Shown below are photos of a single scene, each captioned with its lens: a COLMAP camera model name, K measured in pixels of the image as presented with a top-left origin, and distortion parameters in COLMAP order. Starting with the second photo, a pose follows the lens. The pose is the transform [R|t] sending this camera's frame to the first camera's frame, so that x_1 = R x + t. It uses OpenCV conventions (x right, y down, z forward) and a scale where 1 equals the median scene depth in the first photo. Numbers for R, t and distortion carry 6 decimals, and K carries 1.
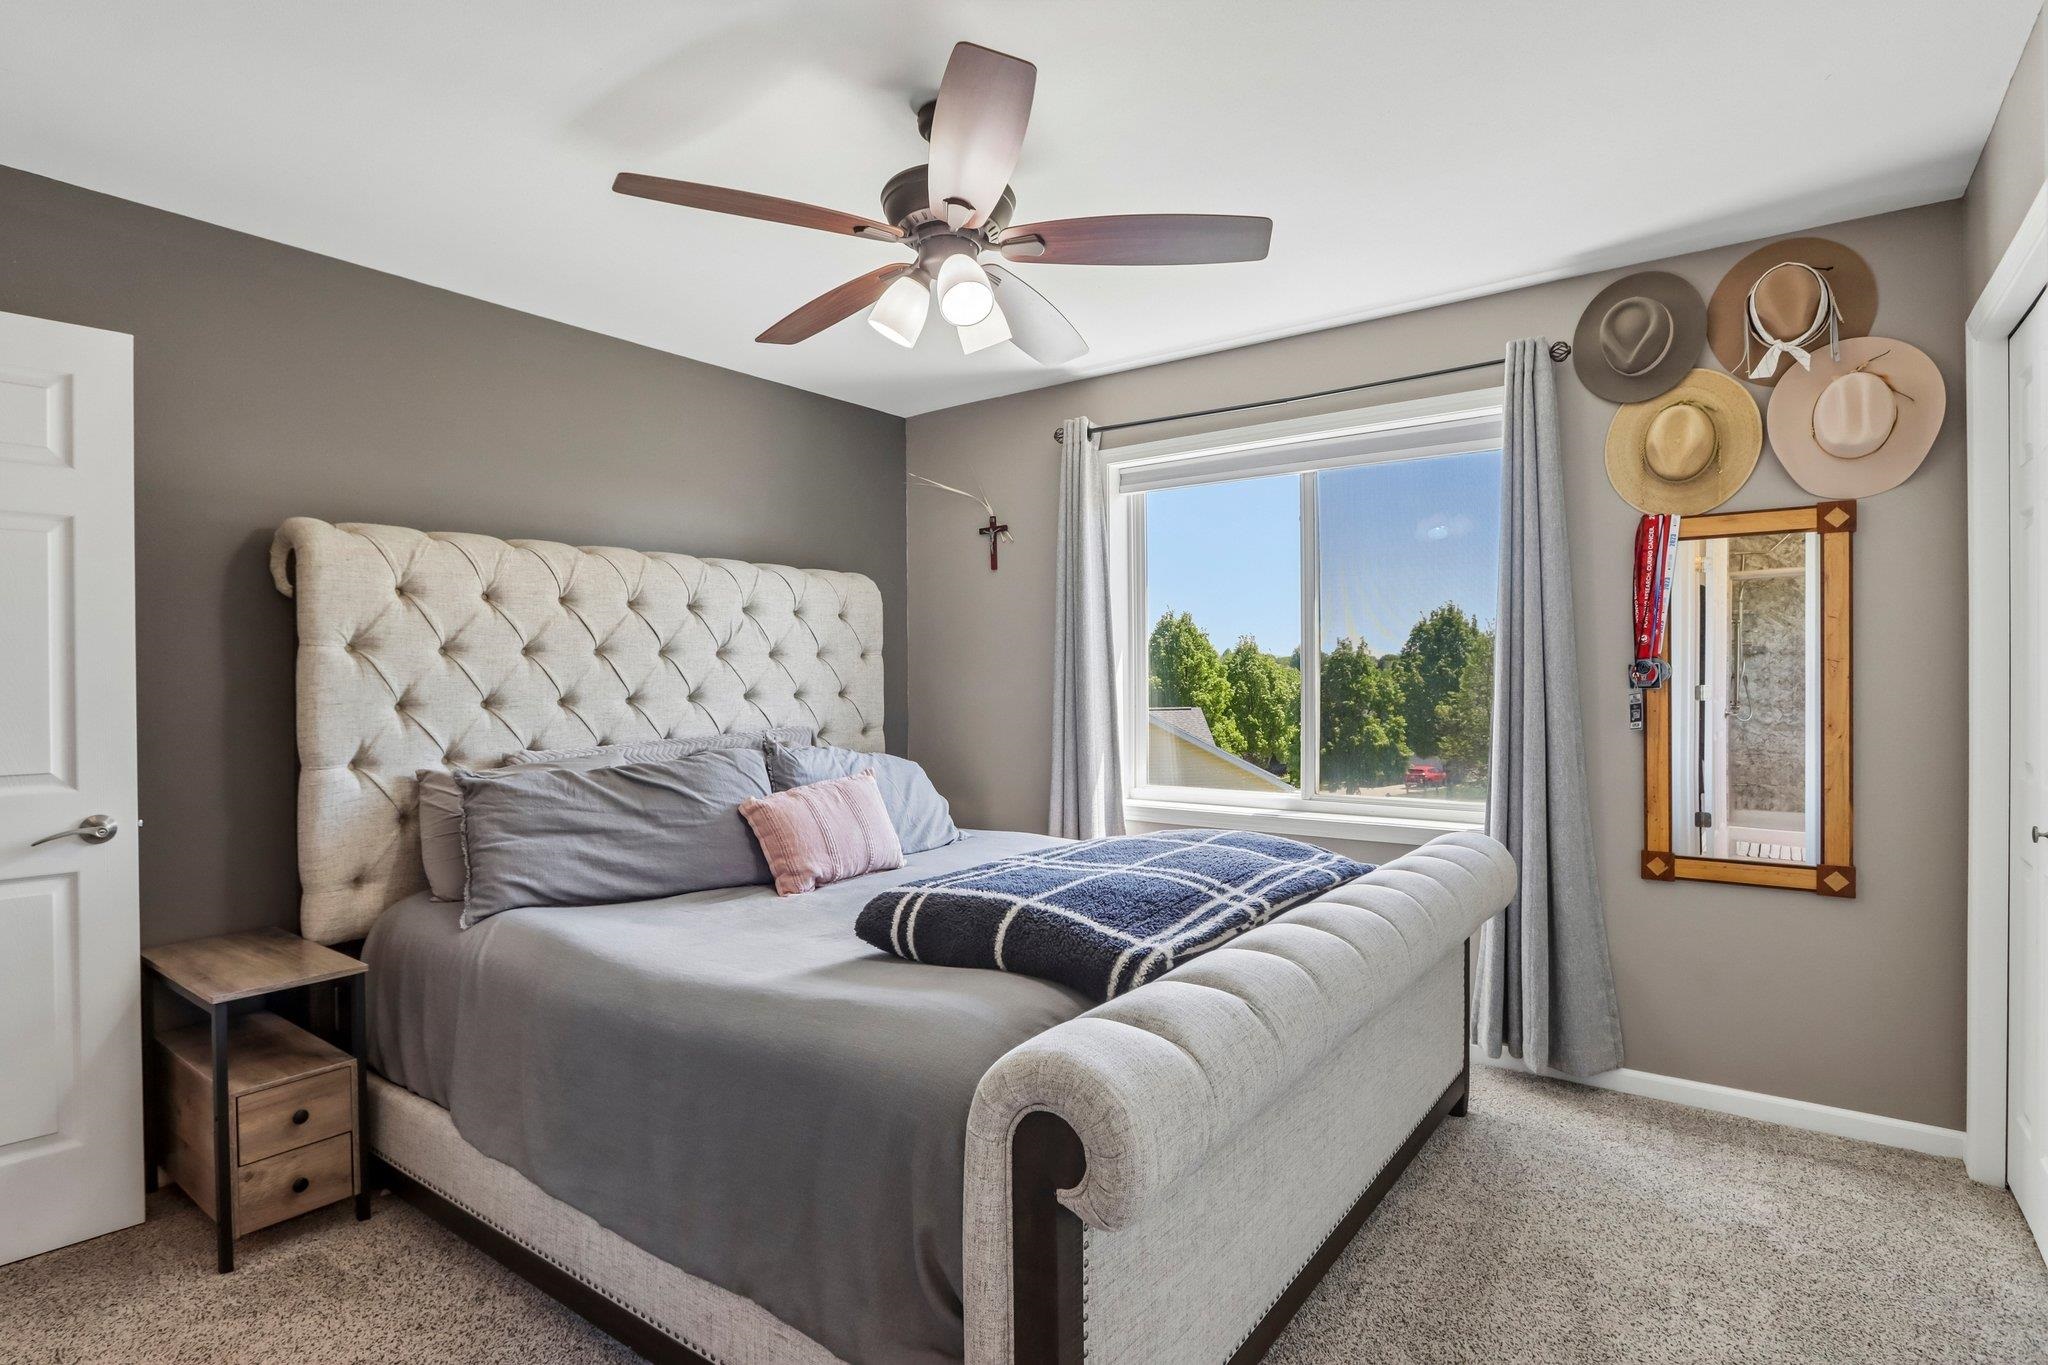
lens RADIAL K [[1039.7, 0, 998.8], [0, 1039.7, 684.8], [0, 0, 1]] dist [-0.015131, 0.000549]
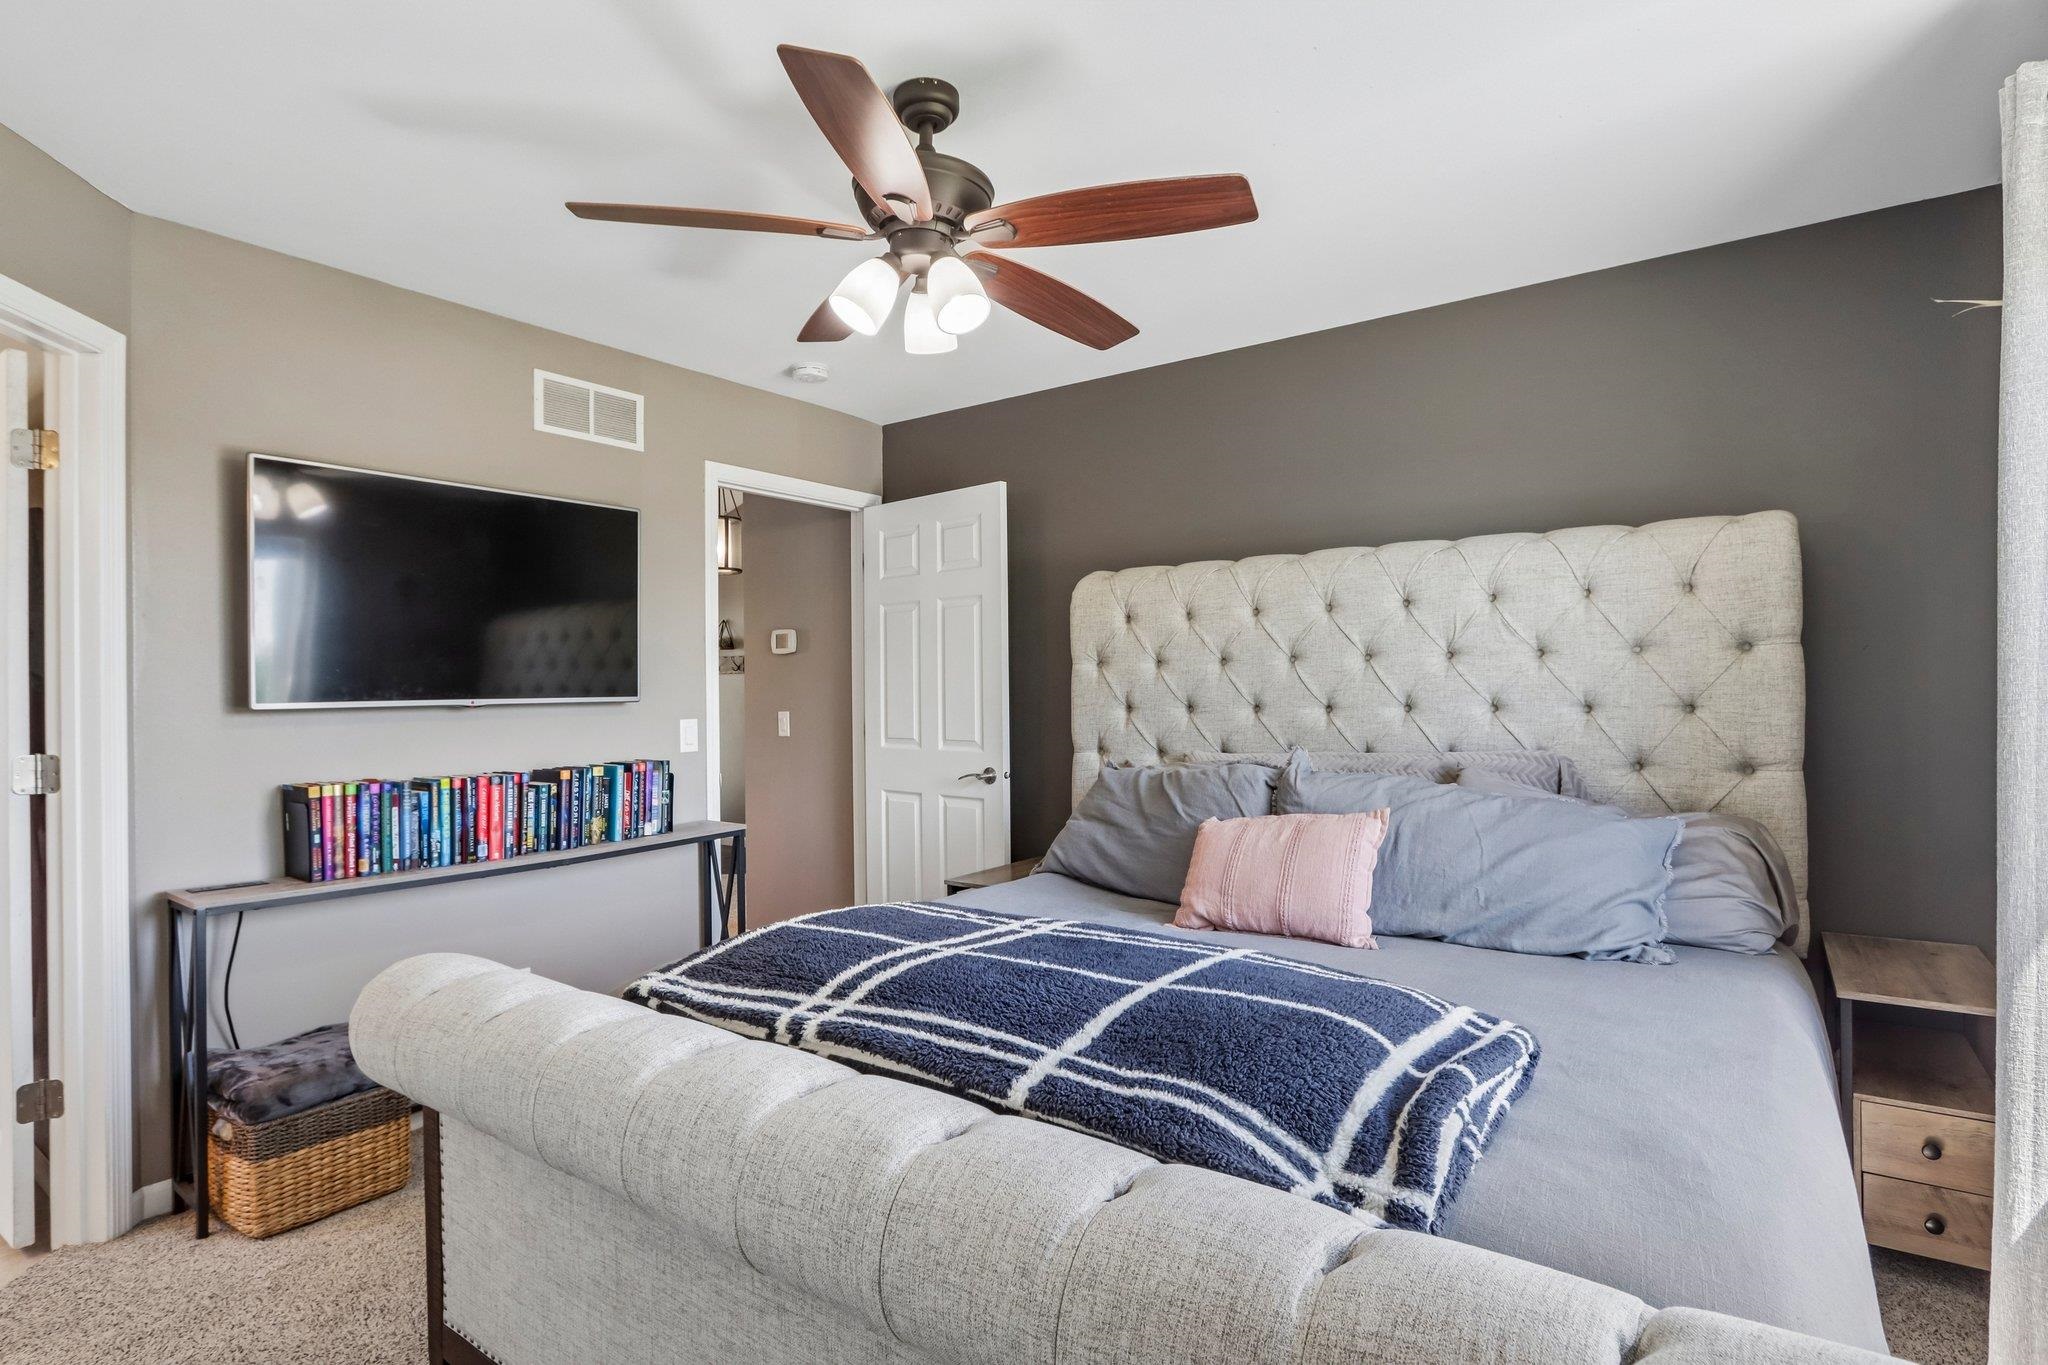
lens RADIAL K [[1034.2, 0, 1024.0], [0, 1034.2, 682.5], [0, 0, 1]] dist [-0.011850, 0.000712]
pose [[0.022374, 0.002128, -0.999747, 0.666896], [0.004884, 0.999986, 0.002238, -0.014141], [0.999738, -0.004932, 0.022363, 0.796670]]
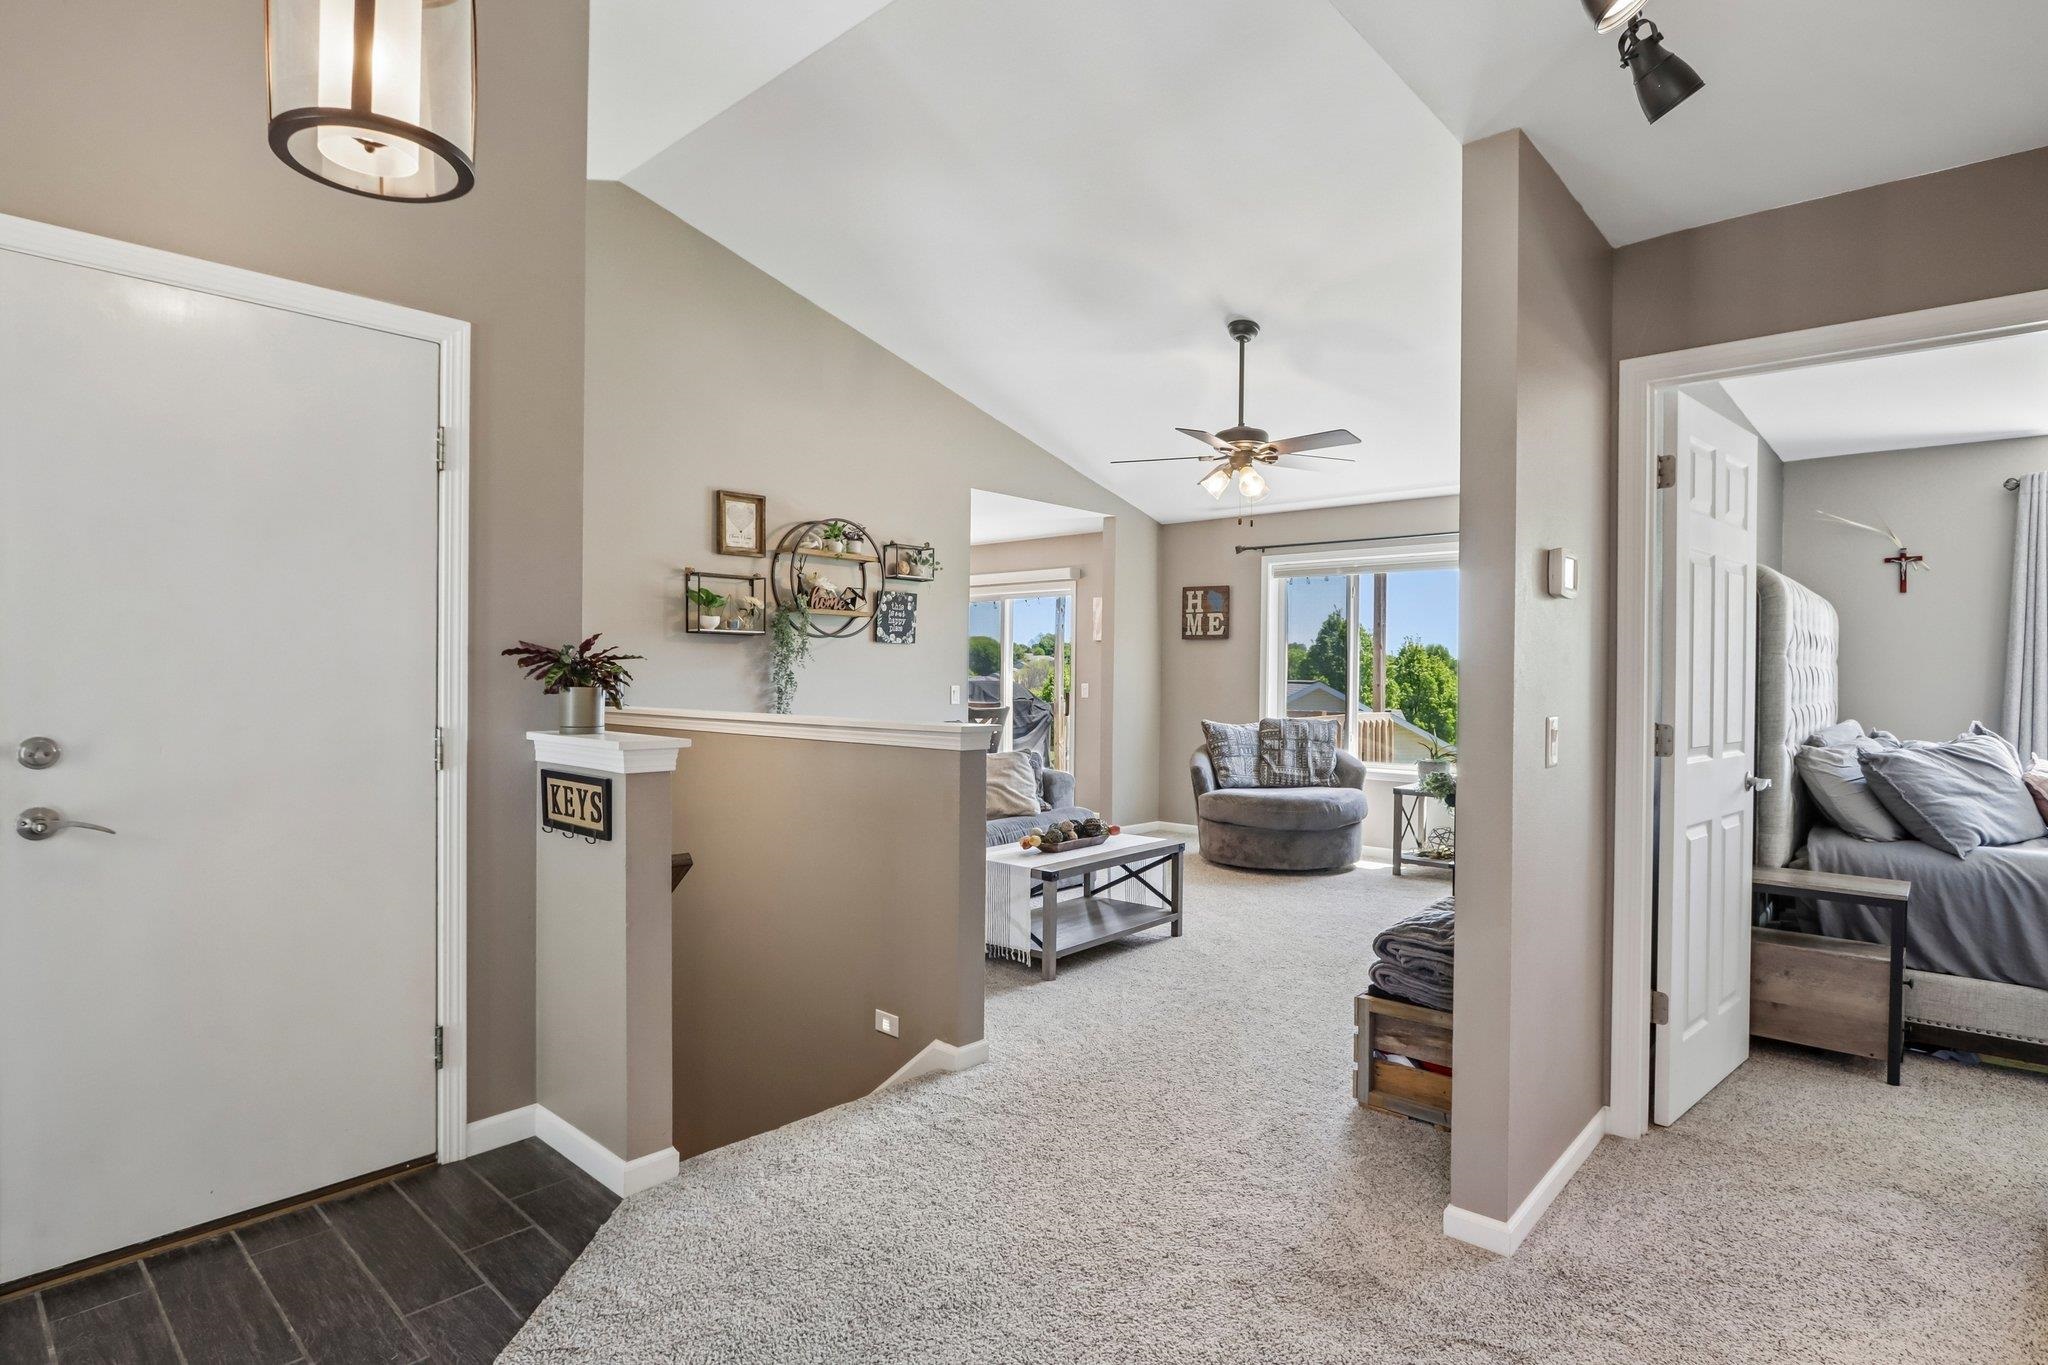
lens RADIAL K [[1060.8, 0, 1024.0], [0, 1060.8, 682.5], [0, 0, 1]] dist [-0.002489, 0.000844]
pose [[0.996475, 0.019385, -0.081616, -1.347653], [-0.019289, 0.999812, 0.001968, 0.013848], [0.081638, -0.000387, 0.996662, -0.437956]]
